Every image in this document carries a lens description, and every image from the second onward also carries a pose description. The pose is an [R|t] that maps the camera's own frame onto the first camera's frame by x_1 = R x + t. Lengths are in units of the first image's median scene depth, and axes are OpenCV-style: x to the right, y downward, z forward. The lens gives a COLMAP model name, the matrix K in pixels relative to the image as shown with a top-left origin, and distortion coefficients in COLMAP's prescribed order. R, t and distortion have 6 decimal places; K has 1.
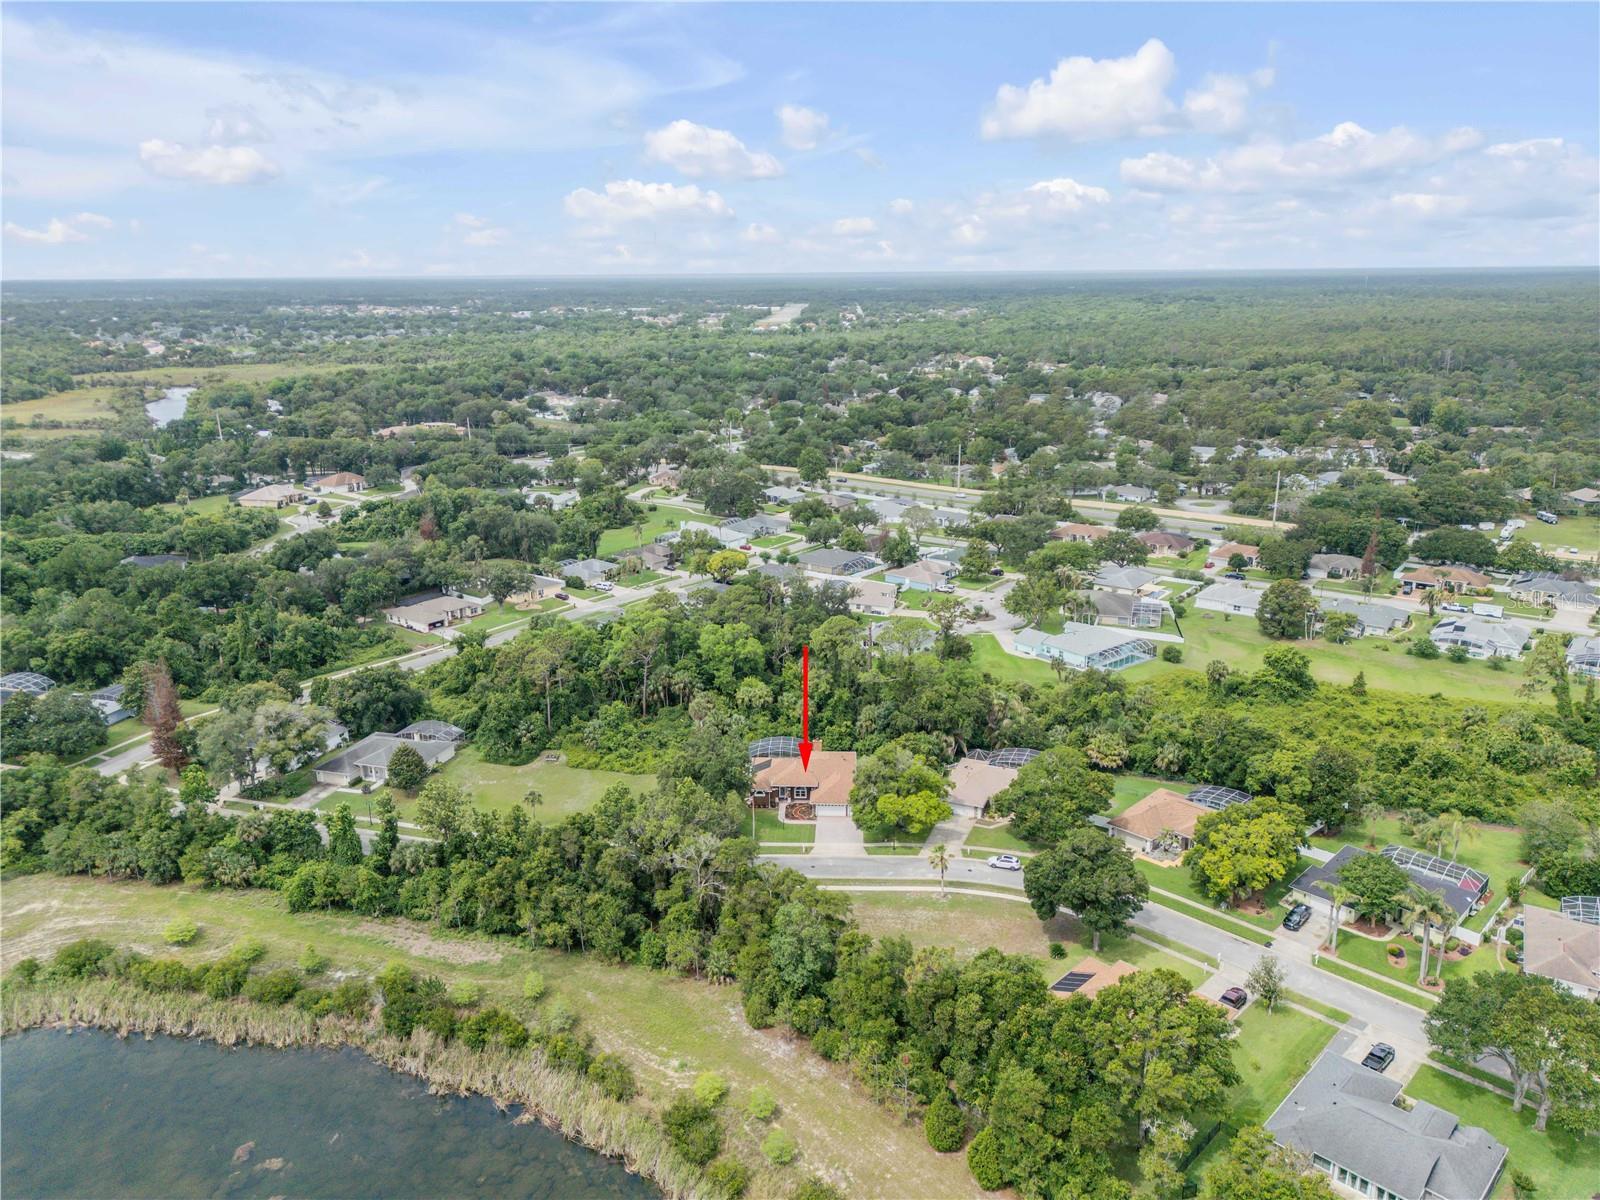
lens RADIAL K [[1121.6, 0, 800.0], [0, 1121.6, 600.0], [0, 0, 1]] dist [0.085823, -0.089666]
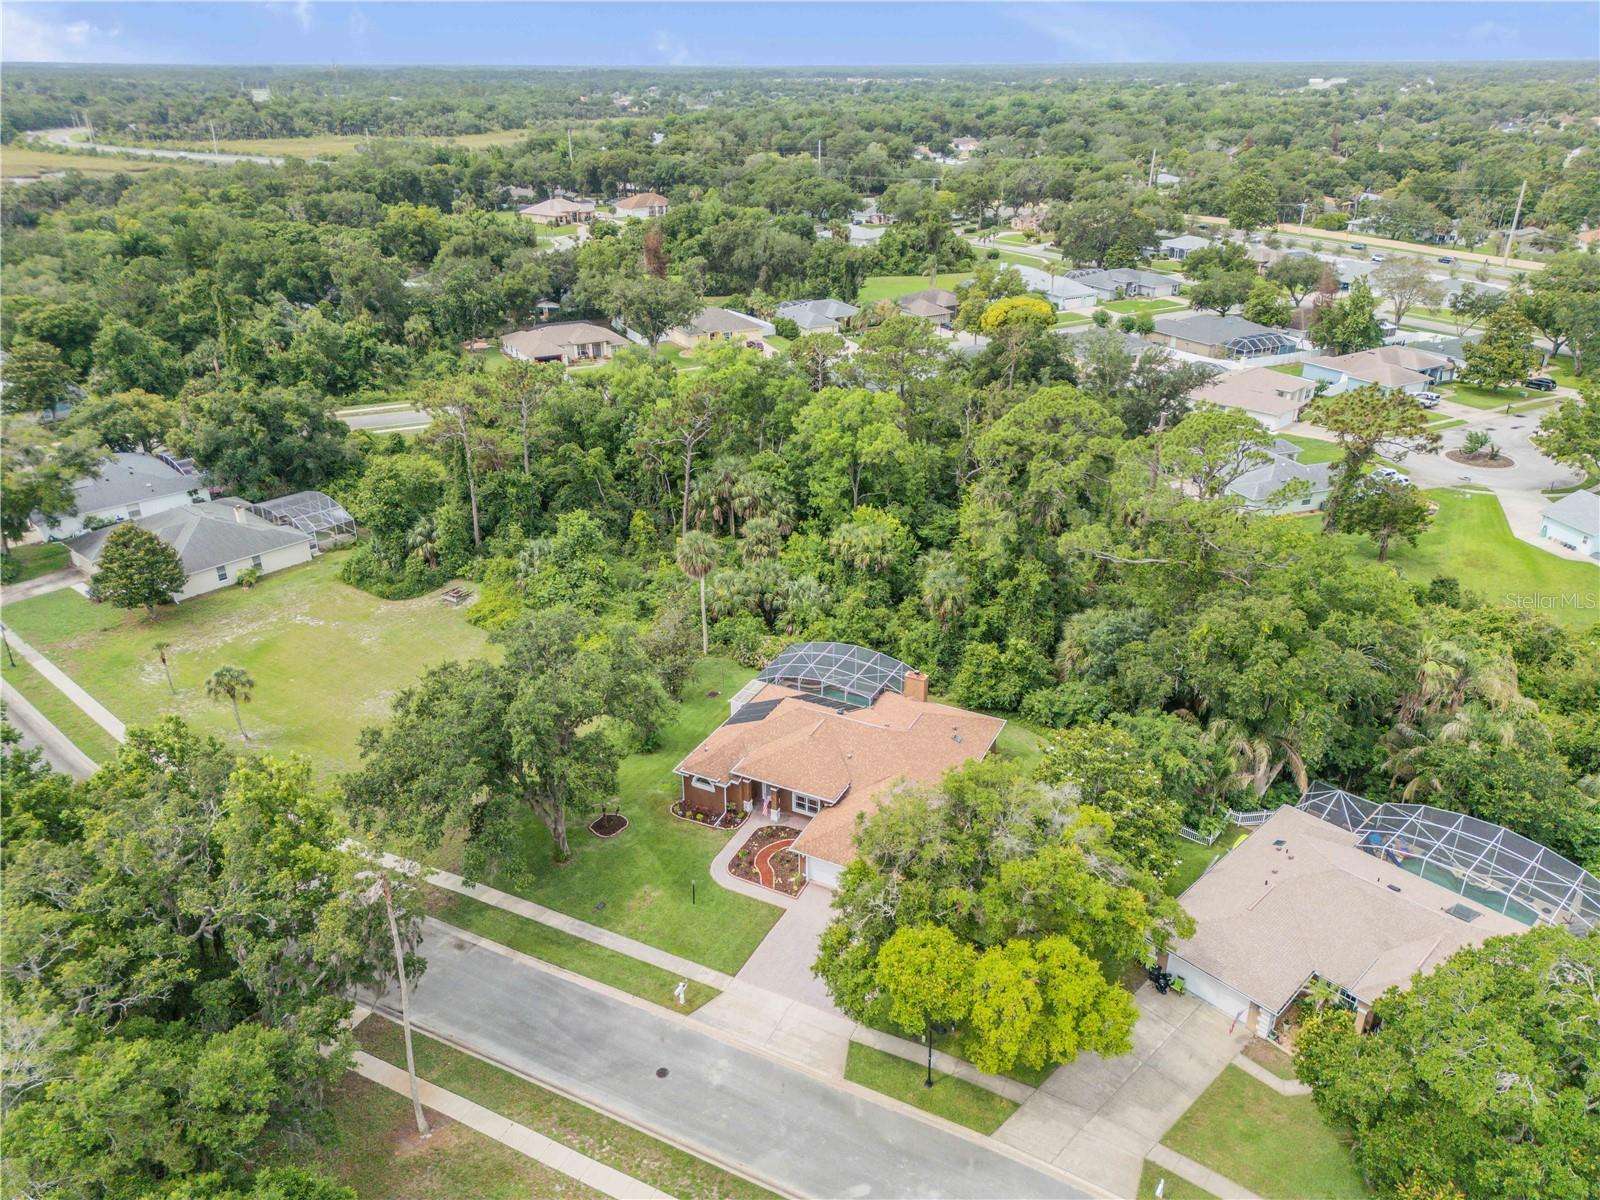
lens RADIAL K [[1121.6, 0, 800.0], [0, 1121.6, 600.0], [0, 0, 1]] dist [0.085823, -0.089666]
pose [[0.912213, 0.179863, -0.368126, 0.106637], [-0.118172, 0.975808, 0.183941, 0.023356], [0.392305, -0.124291, 0.911399, 0.524661]]
